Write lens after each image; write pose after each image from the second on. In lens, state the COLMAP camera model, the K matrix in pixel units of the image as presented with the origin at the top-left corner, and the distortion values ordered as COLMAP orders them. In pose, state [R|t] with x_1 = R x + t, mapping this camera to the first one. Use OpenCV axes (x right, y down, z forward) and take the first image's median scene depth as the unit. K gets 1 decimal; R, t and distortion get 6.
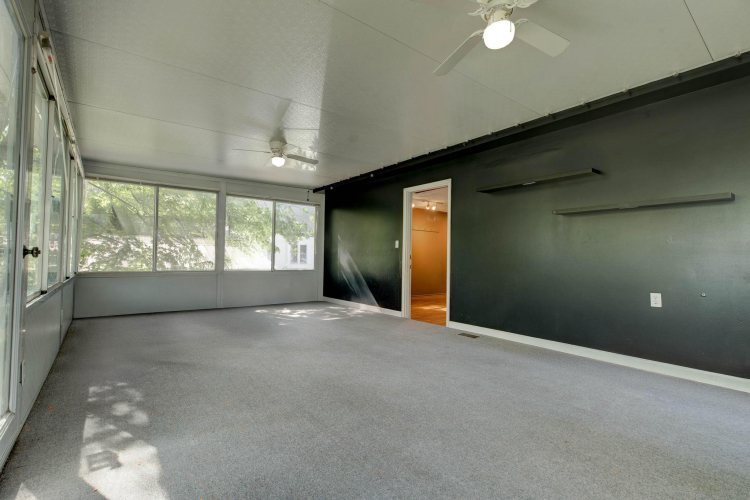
lens RADIAL K [[337.4, 0, 374.8], [0, 337.4, 251.4], [0, 0, 1]] dist [0.005824, -0.000016]
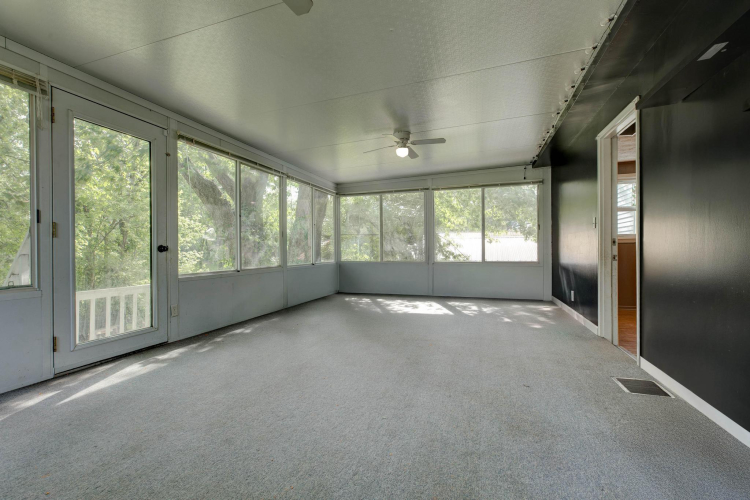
lens RADIAL K [[337.4, 0, 373.9], [0, 337.4, 250.6], [0, 0, 1]] dist [0.005824, -0.000016]
pose [[0.552805, -0.018396, -0.833108, 0.310652], [0.036114, 0.999346, 0.001897, 0.013111], [0.832528, -0.031135, 0.553108, 0.229391]]
